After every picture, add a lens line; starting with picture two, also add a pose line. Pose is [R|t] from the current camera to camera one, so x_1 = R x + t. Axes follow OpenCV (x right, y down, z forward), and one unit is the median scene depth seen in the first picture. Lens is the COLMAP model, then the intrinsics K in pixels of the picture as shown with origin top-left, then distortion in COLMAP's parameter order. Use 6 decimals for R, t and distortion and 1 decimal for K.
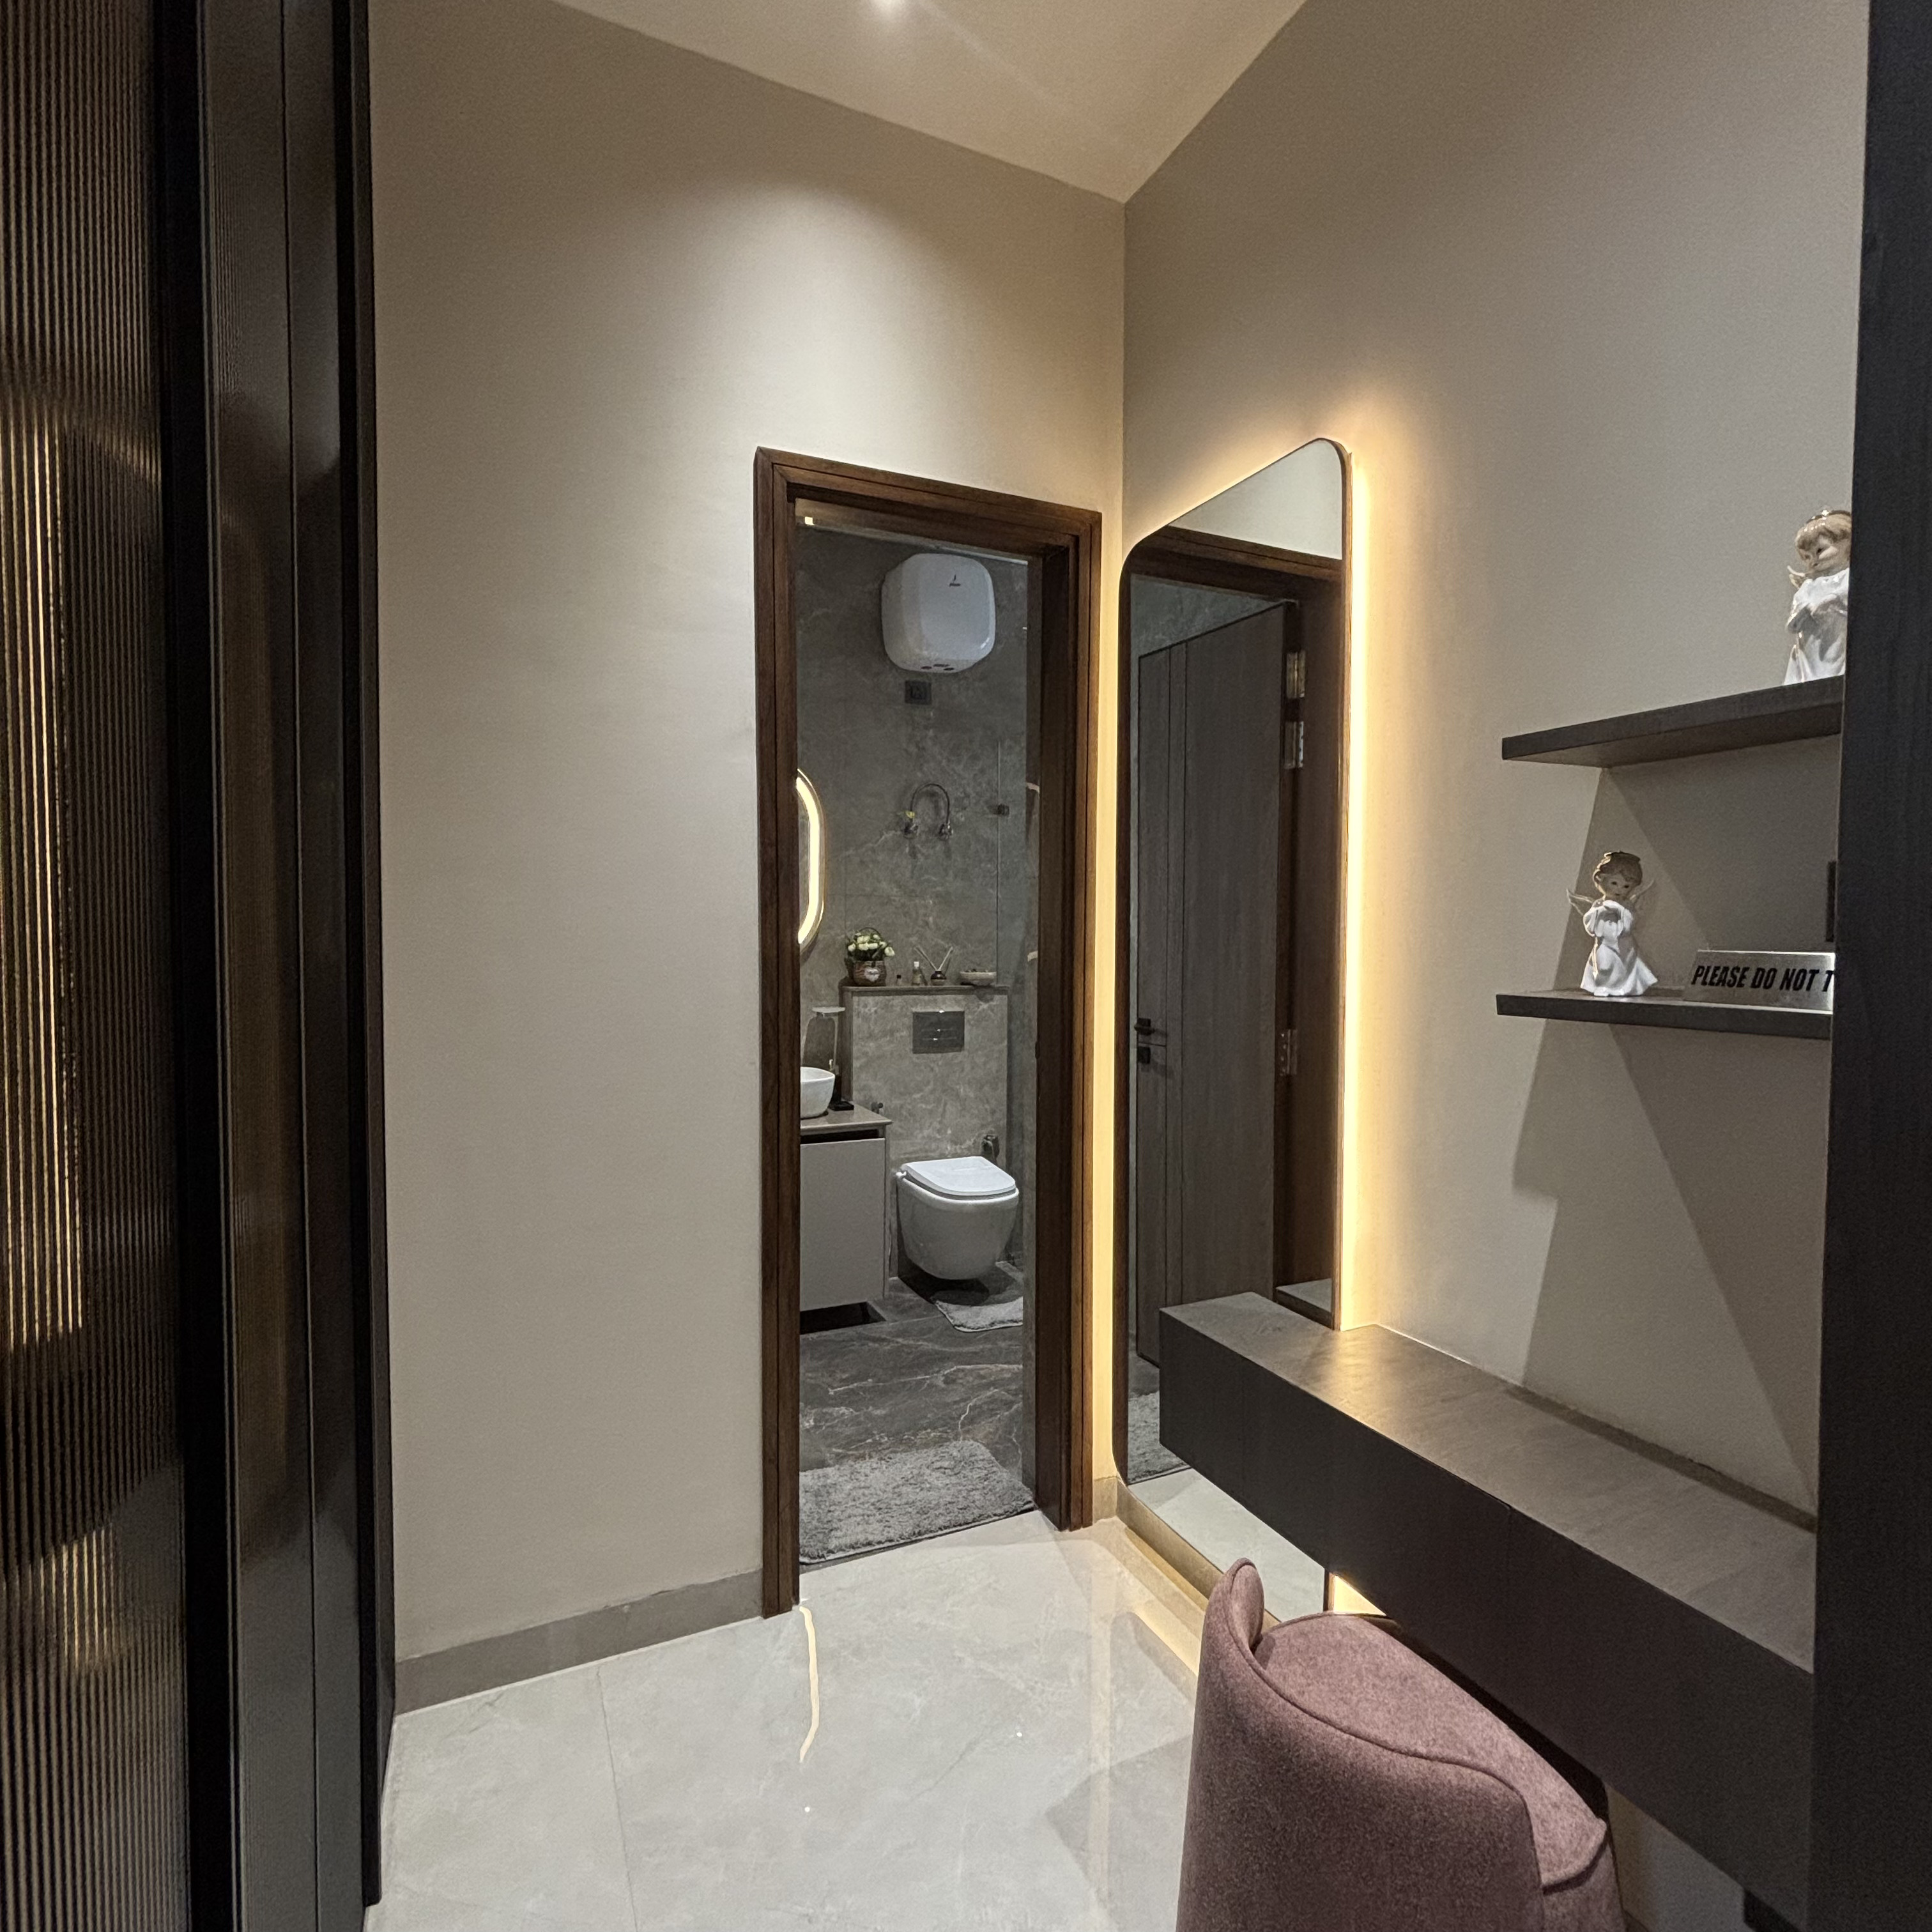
lens RADIAL K [[1033.2, 0, 961.4], [0, 1033.2, 961.5], [0, 0, 1]] dist [0.004245, -0.002217]
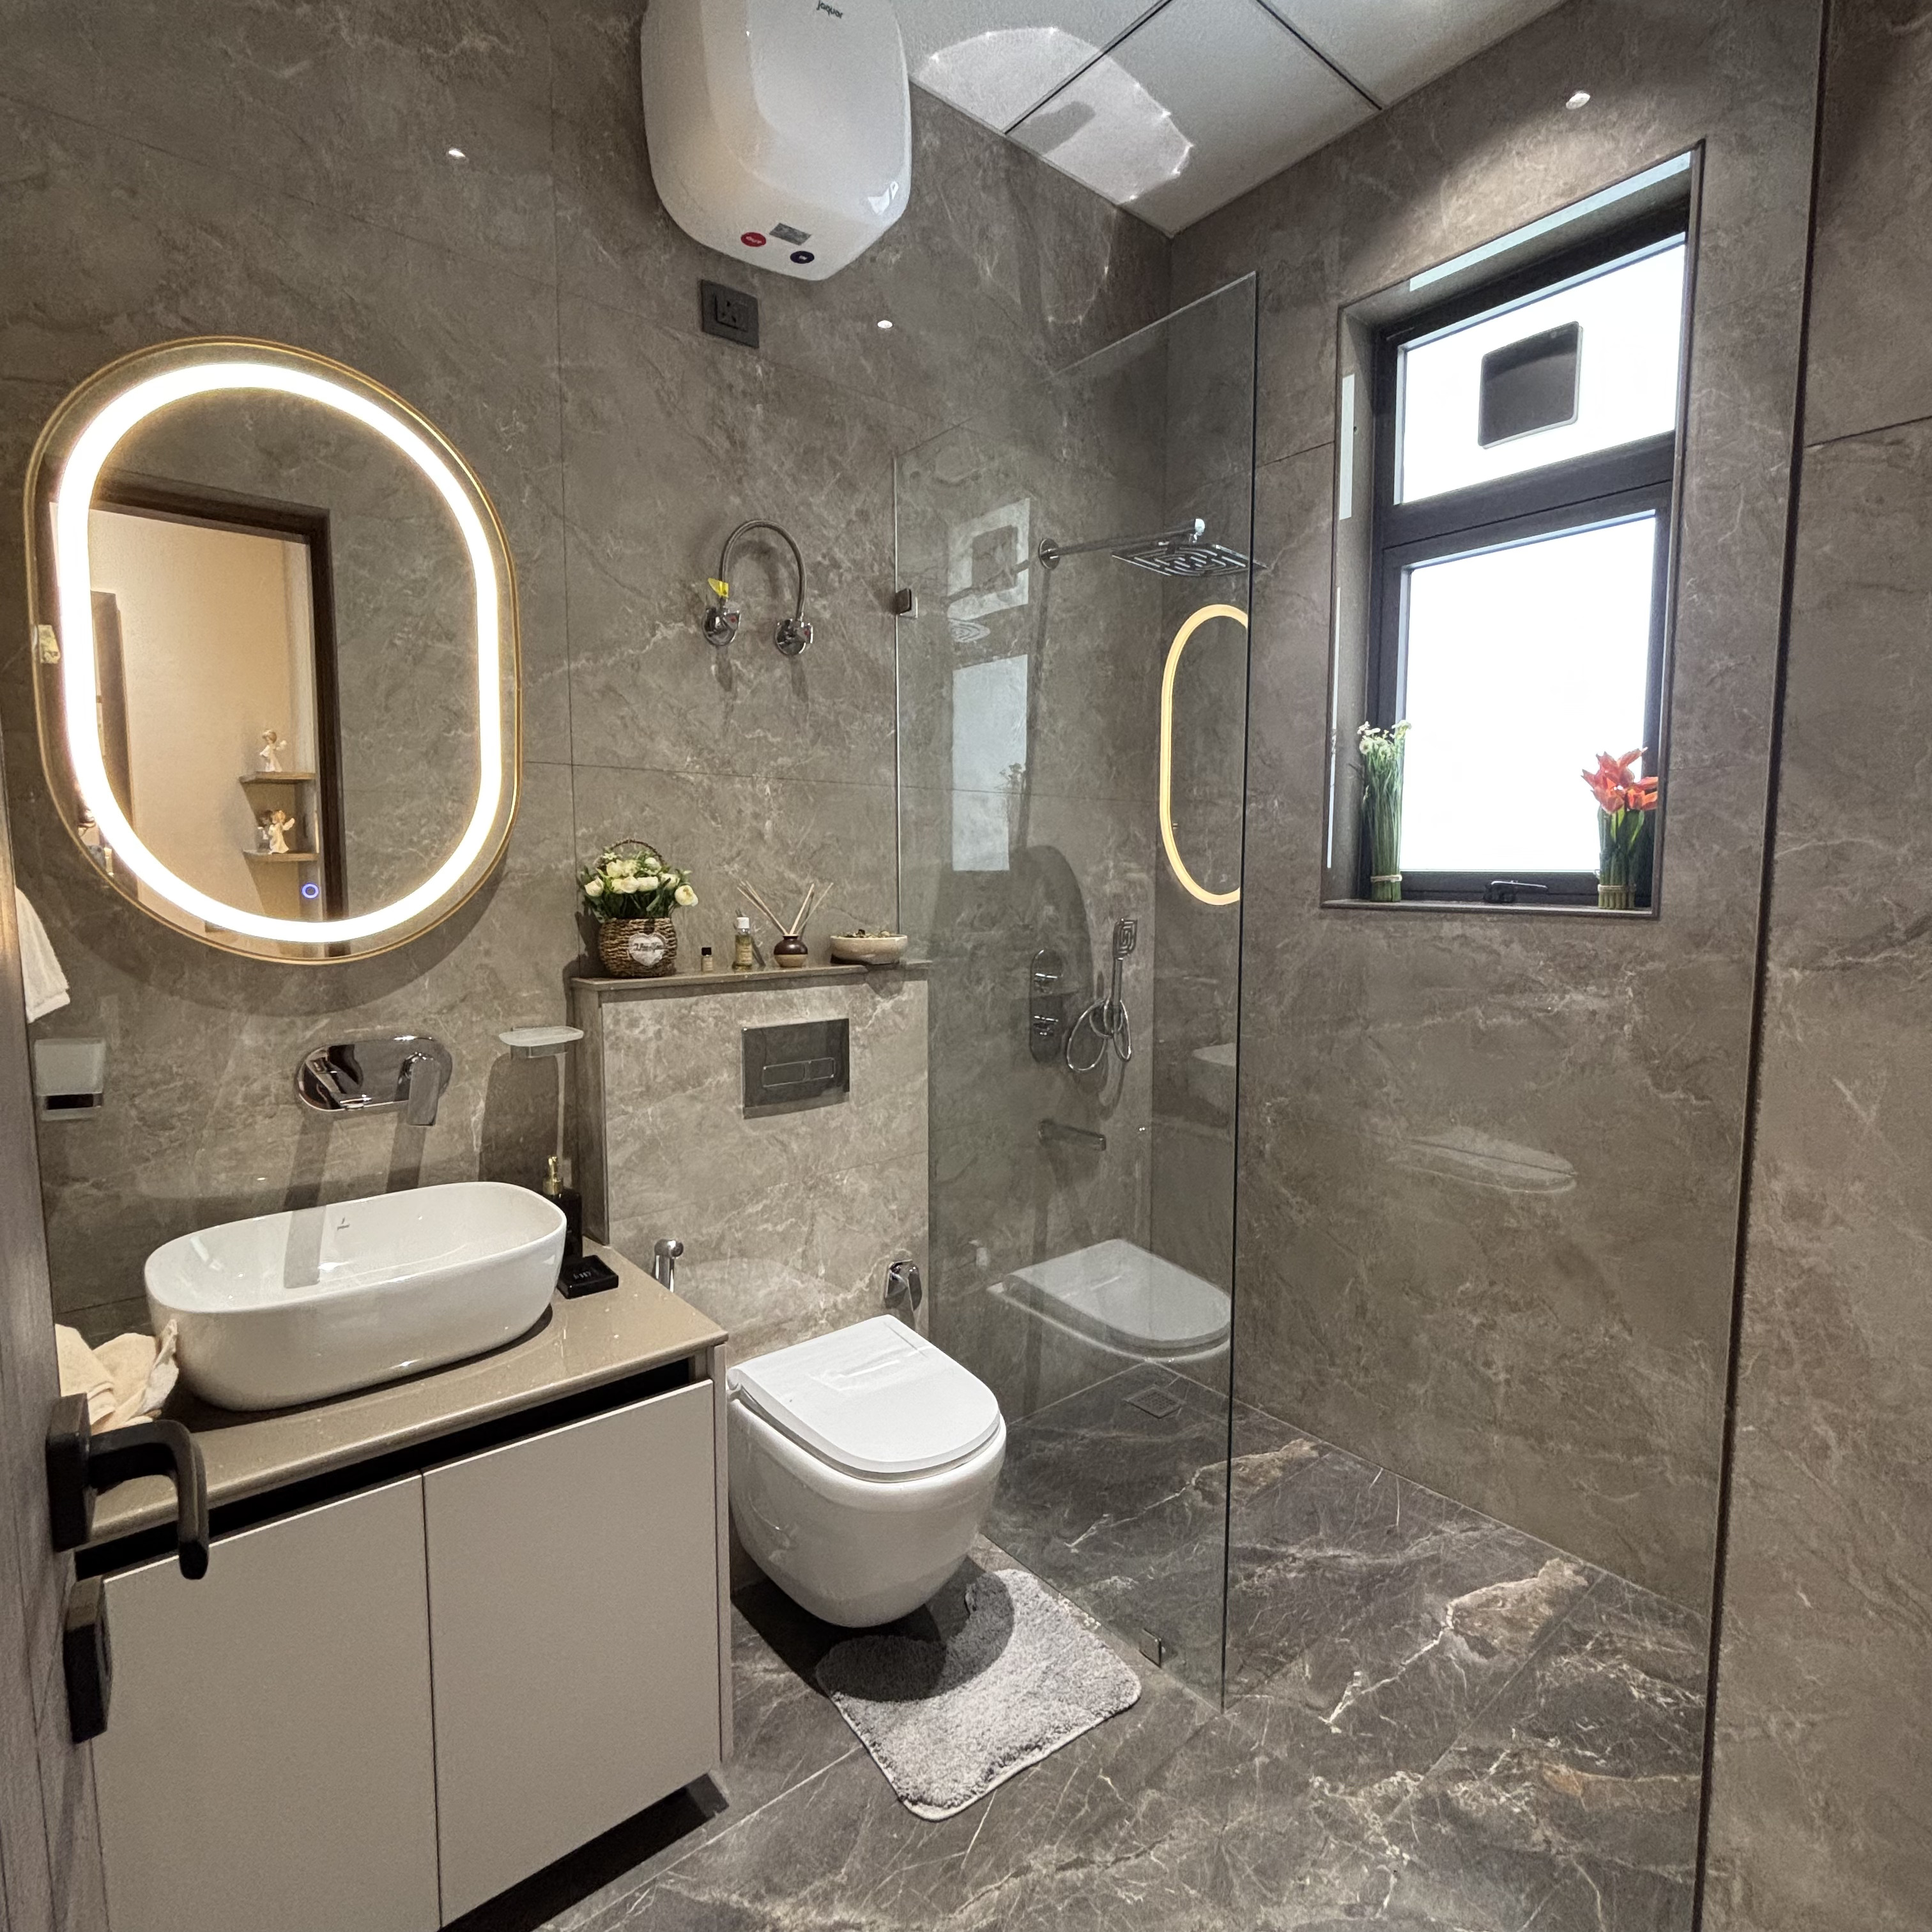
lens RADIAL K [[1033.2, 0, 973.7], [0, 1033.2, 960.7], [0, 0, 1]] dist [0.004245, -0.002217]
pose [[0.960026, -0.032218, 0.278050, -0.073296], [0.016697, 0.998176, 0.058009, -0.005443], [-0.279412, -0.051047, 0.958813, 0.531903]]
